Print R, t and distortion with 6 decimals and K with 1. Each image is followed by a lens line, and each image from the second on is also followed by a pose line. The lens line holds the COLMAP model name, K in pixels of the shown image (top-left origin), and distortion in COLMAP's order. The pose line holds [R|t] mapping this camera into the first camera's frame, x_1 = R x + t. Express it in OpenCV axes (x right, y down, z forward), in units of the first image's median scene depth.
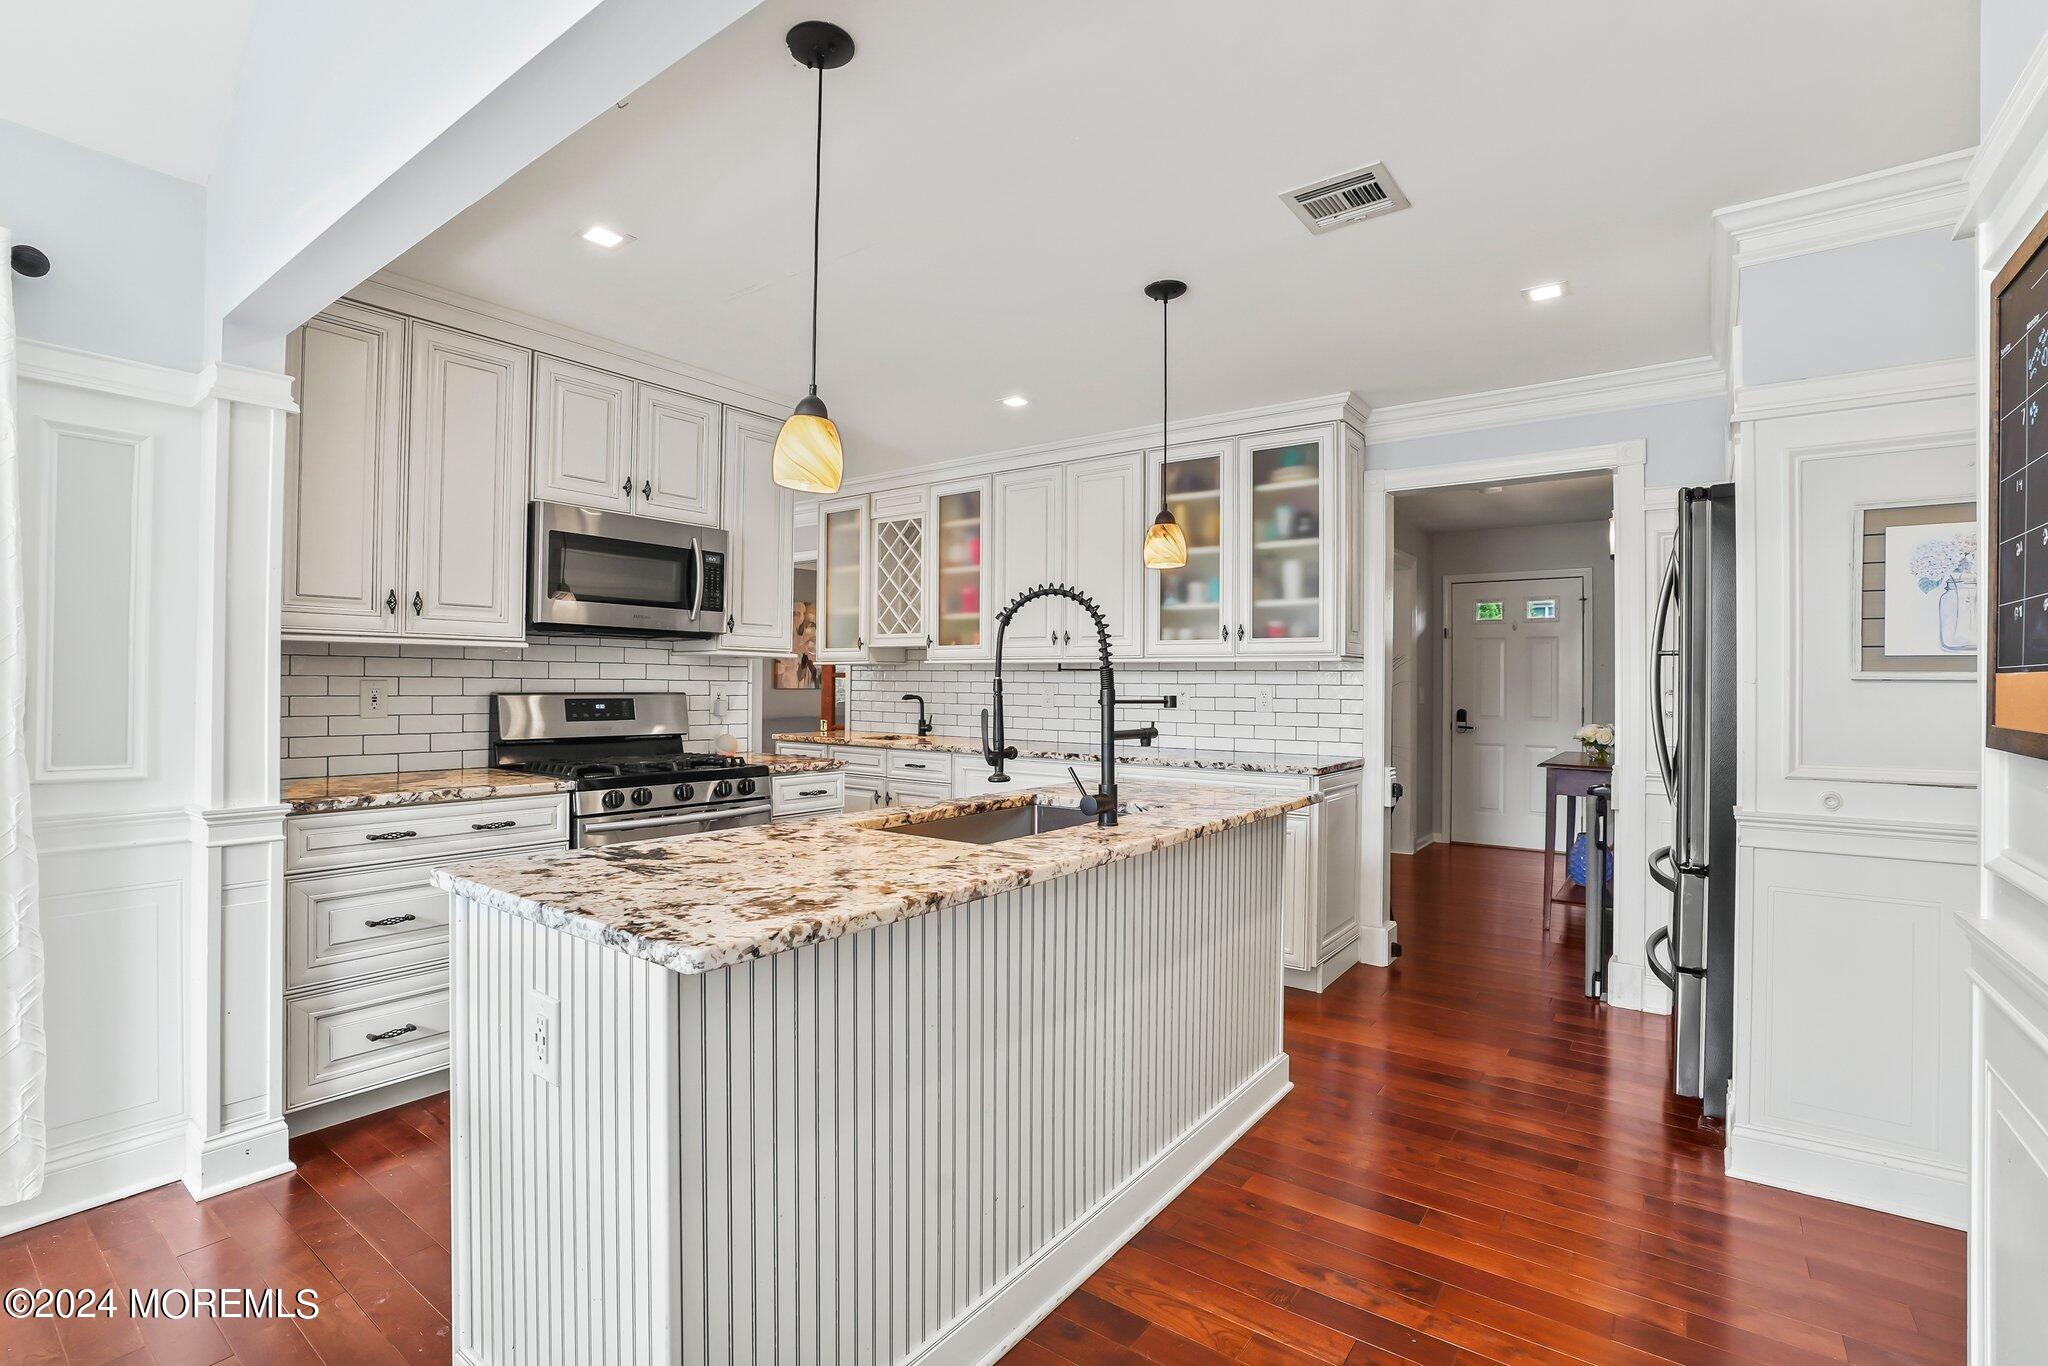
lens RADIAL K [[936.7, 0, 1024.5], [0, 936.7, 677.4], [0, 0, 1]] dist [-0.053606, 0.019560]
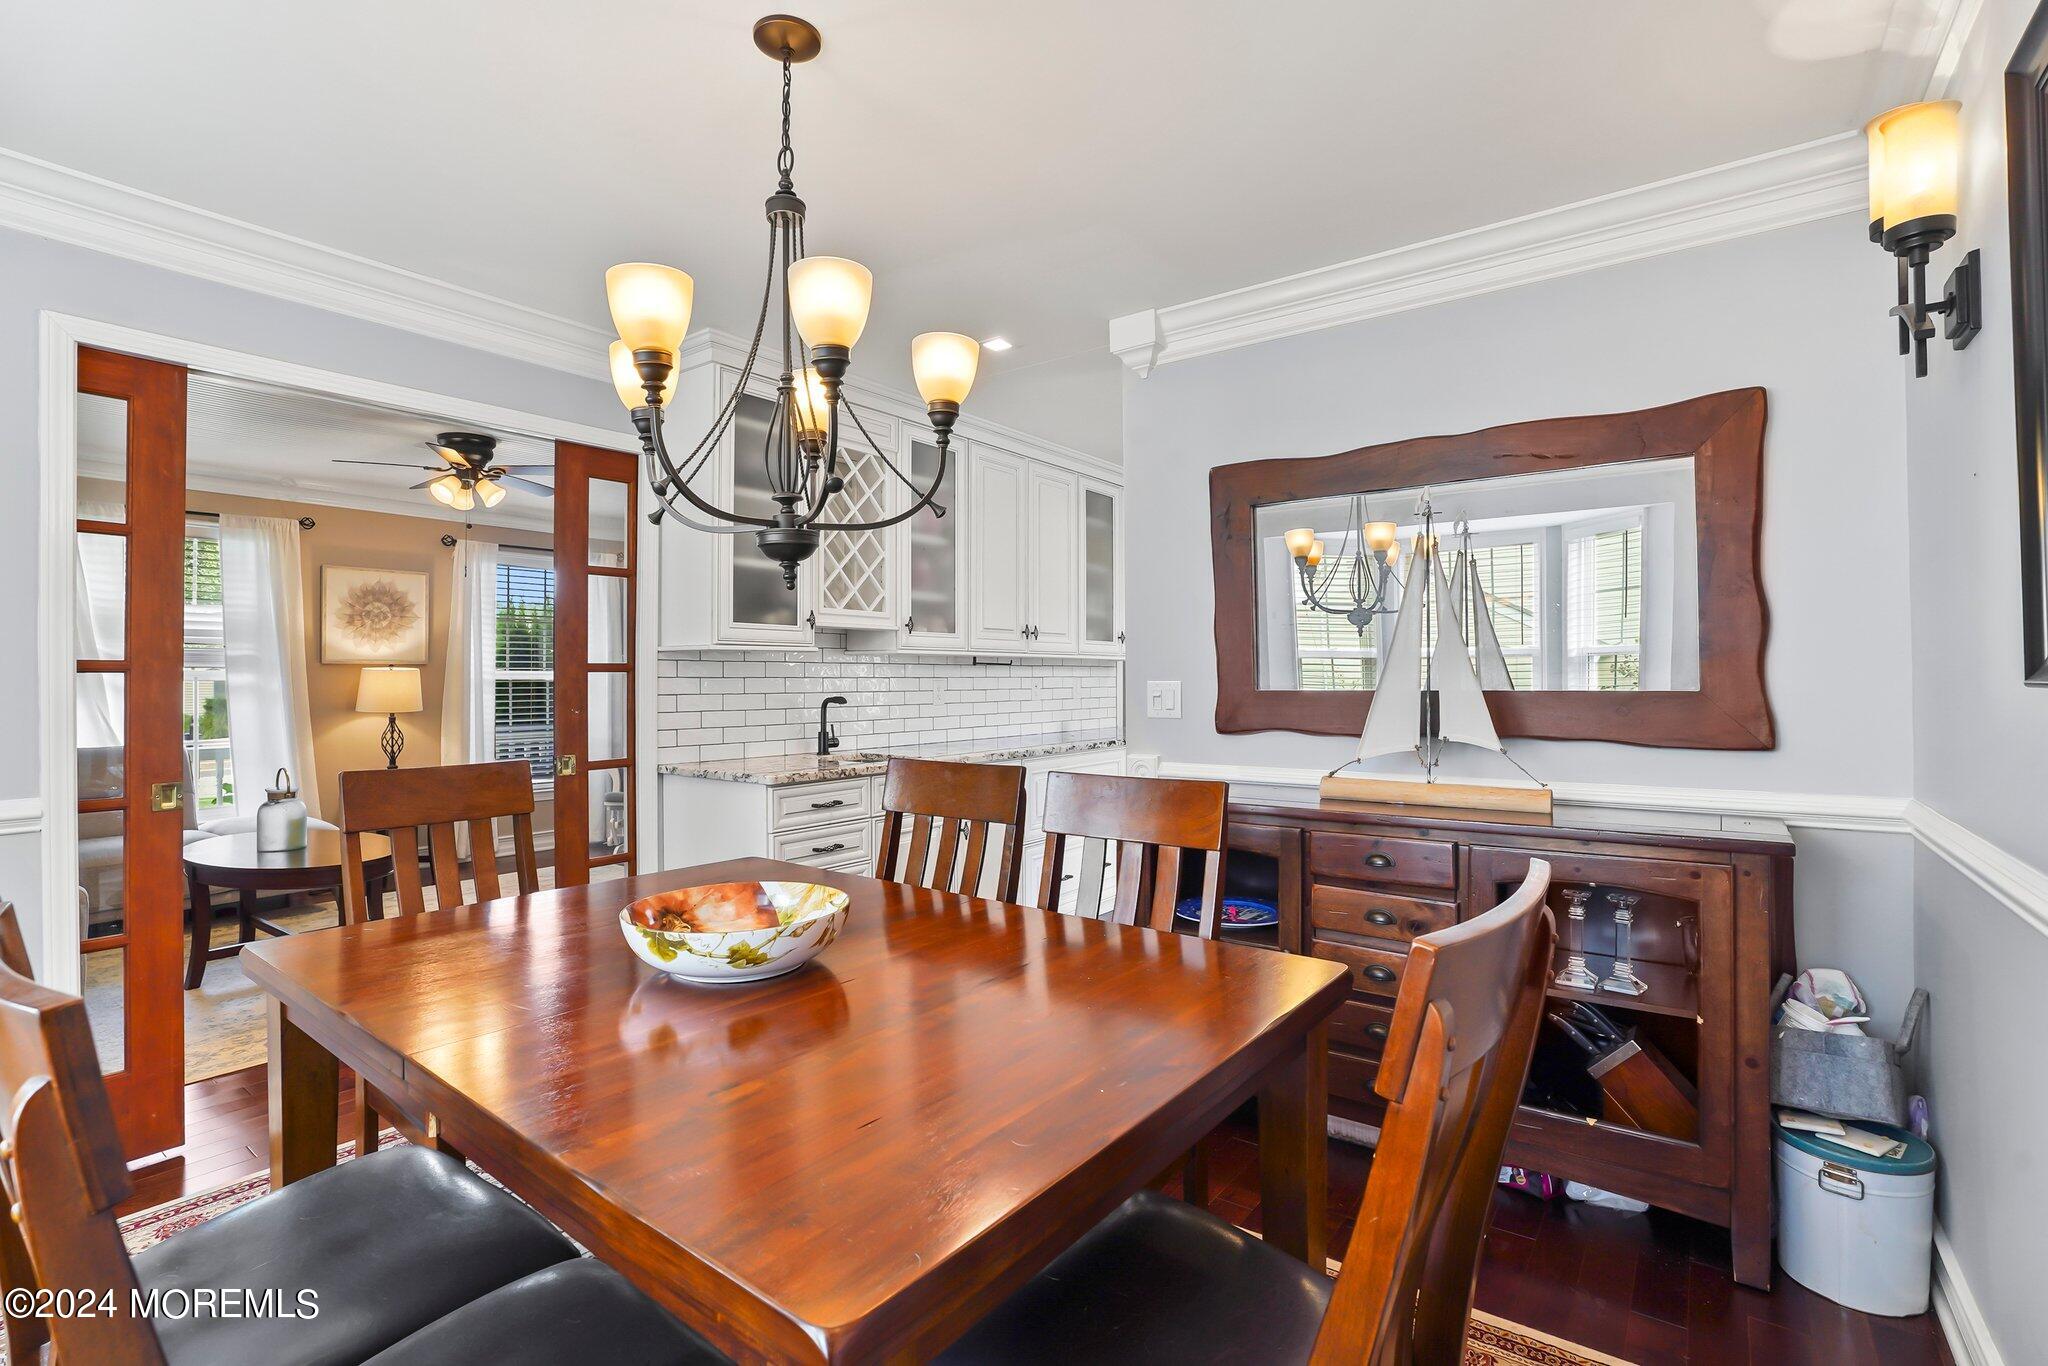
lens RADIAL K [[936.7, 0, 1024.5], [0, 936.7, 677.4], [0, 0, 1]] dist [-0.053606, 0.019560]
pose [[-0.000602, -0.003634, 0.999993, -1.105228], [0.006103, 0.999975, 0.003637, 0.003160], [-0.999981, 0.006105, -0.000580, 1.150804]]
